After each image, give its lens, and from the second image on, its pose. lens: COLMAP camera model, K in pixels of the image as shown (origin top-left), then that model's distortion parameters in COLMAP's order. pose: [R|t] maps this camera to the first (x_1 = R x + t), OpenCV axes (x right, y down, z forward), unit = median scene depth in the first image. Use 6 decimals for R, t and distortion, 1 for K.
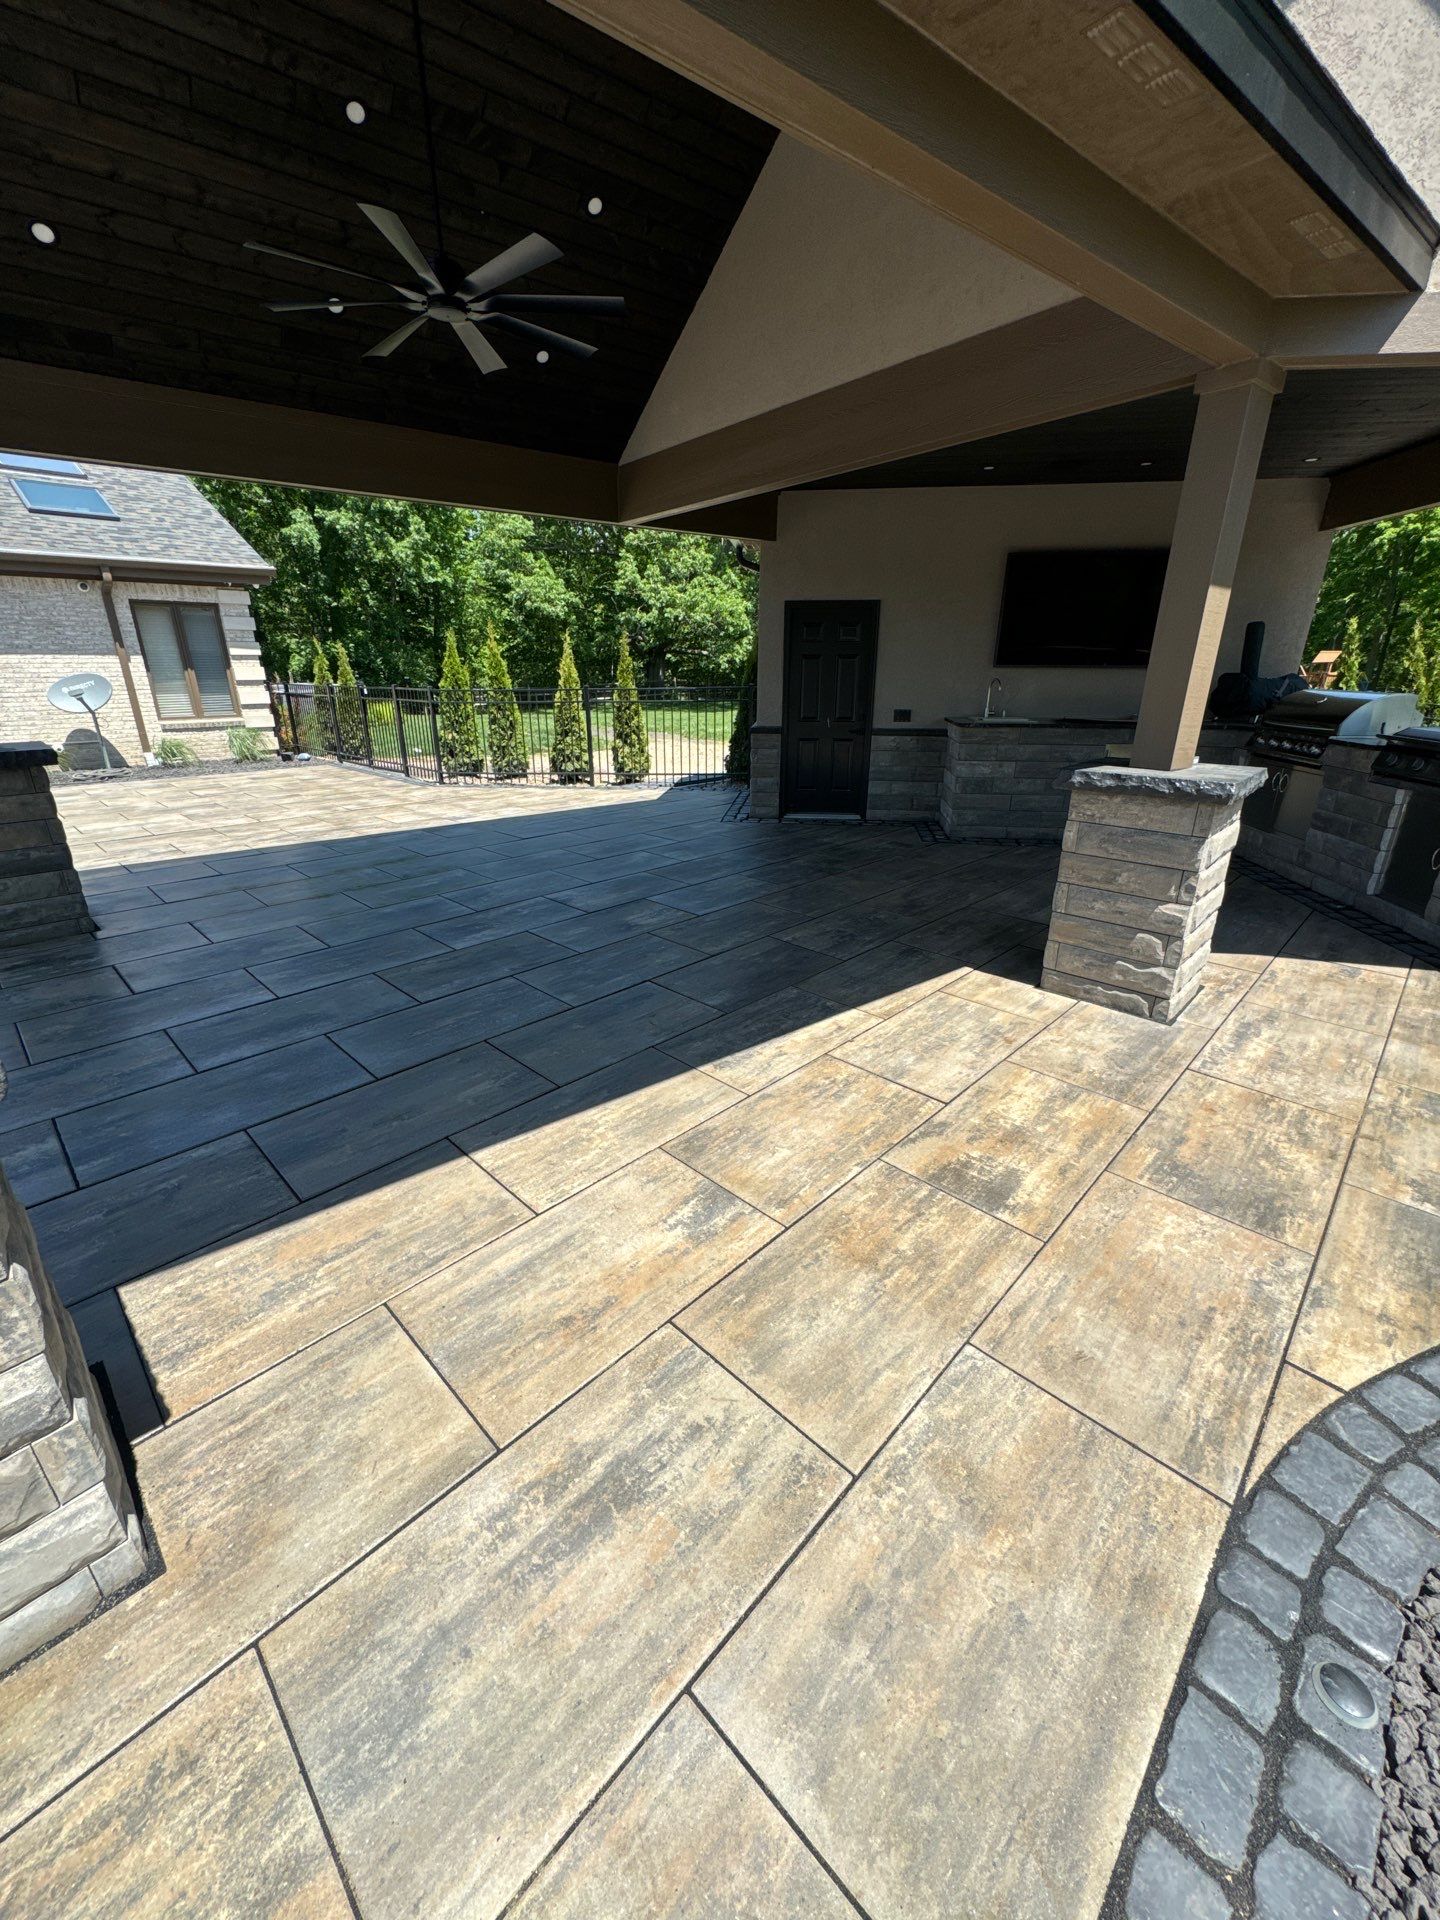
lens RADIAL K [[756.5, 0, 708.1], [0, 756.5, 957.4], [0, 0, 1]] dist [-0.000483, 0.000455]
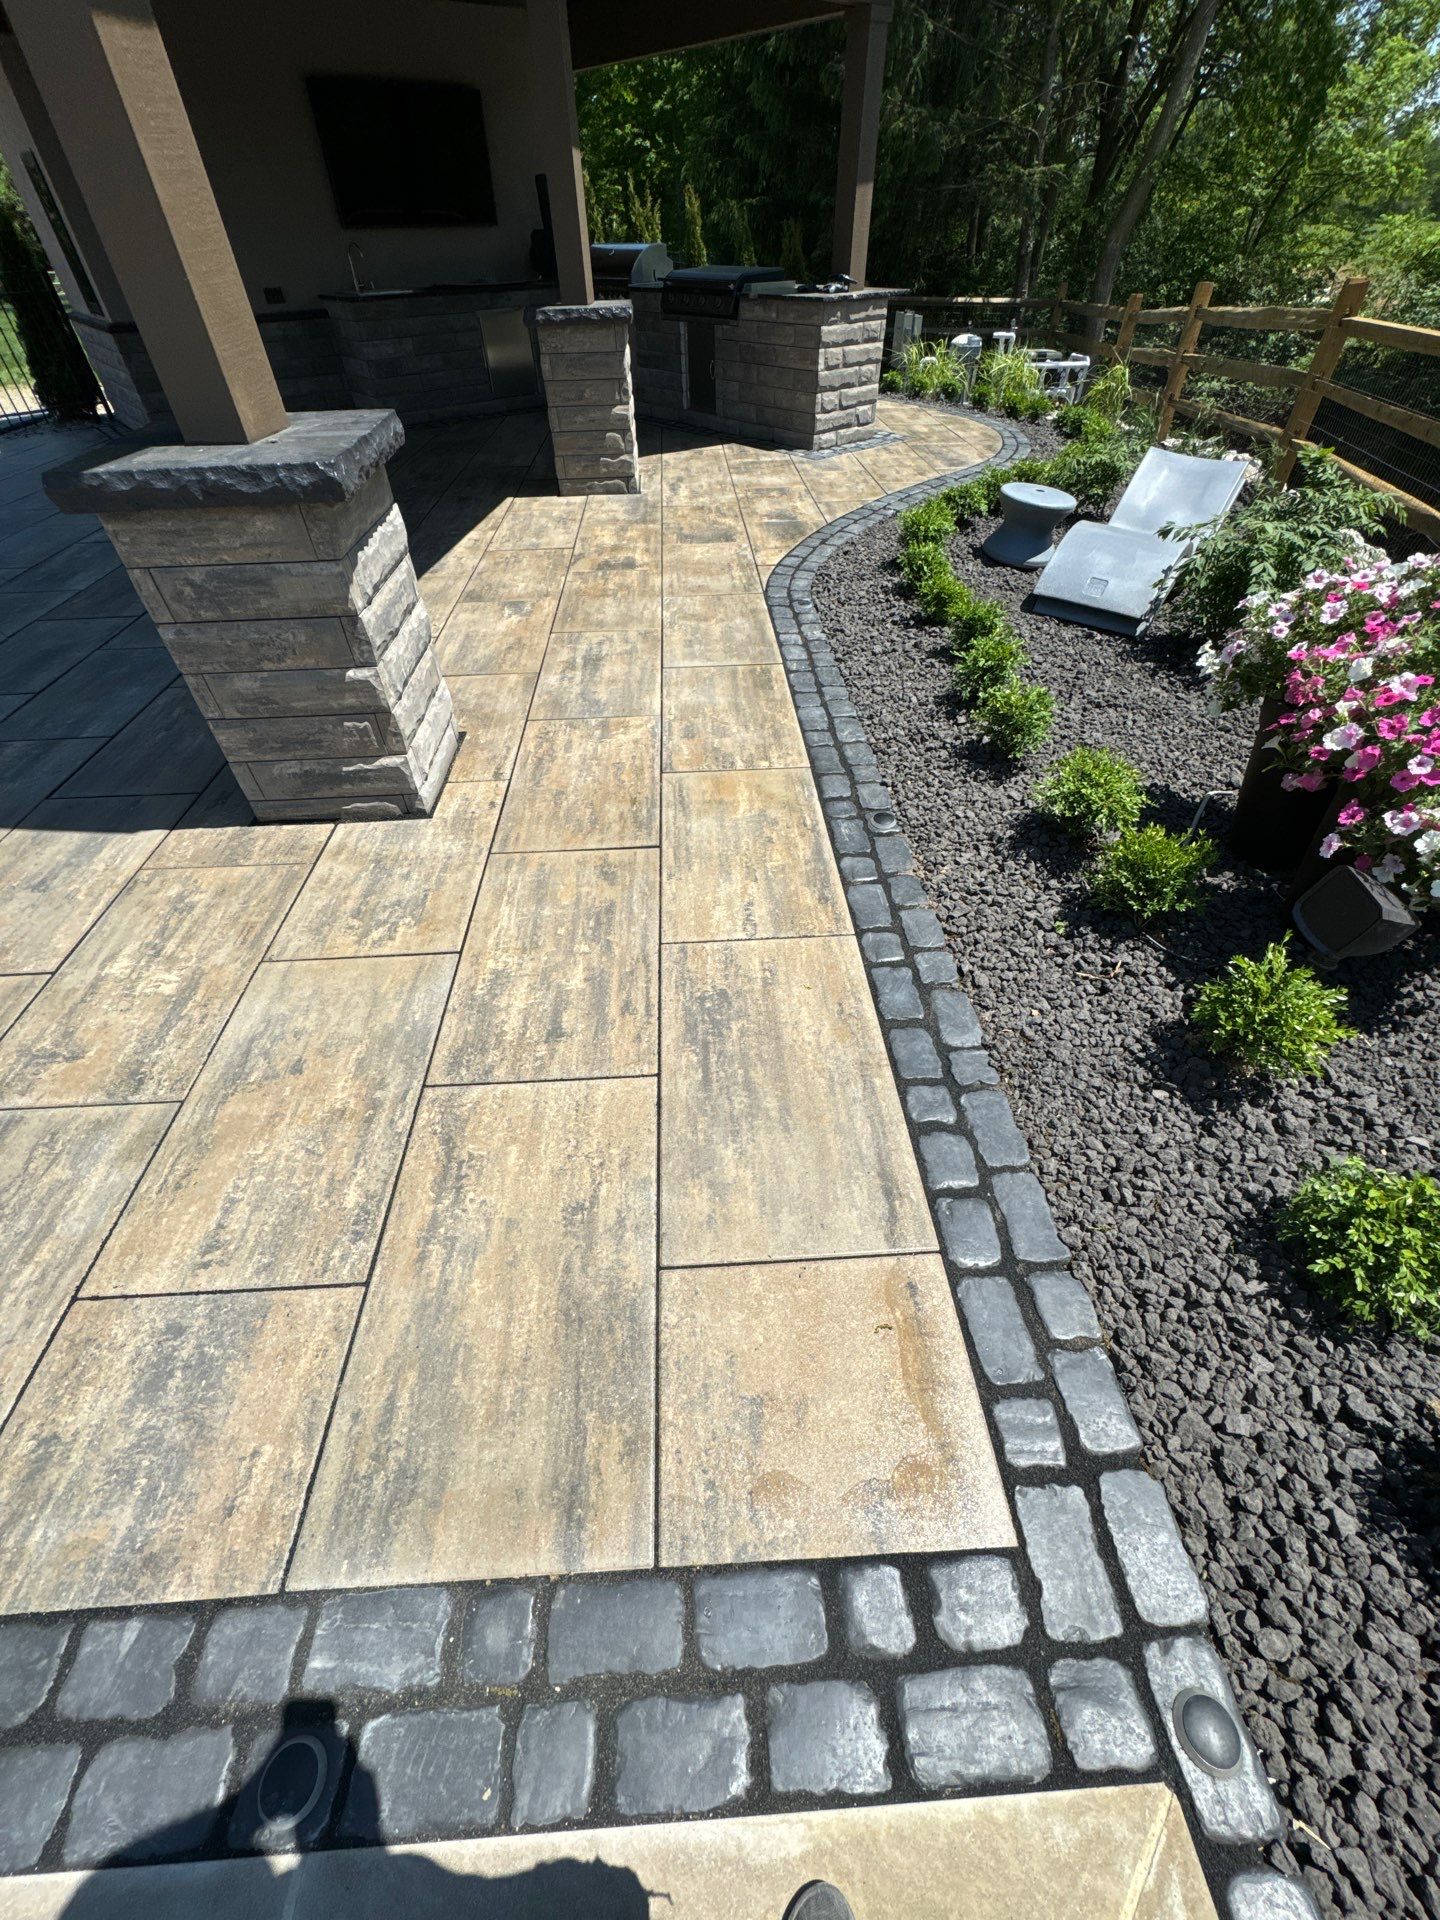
lens RADIAL K [[791.4, 0, 716.2], [0, 791.4, 947.1], [0, 0, 1]] dist [0.017109, -0.012264]
pose [[0.674883, -0.507197, 0.535989, -0.353084], [0.284446, 0.849021, 0.445258, 0.101761], [-0.680899, -0.148037, 0.717259, -0.251629]]
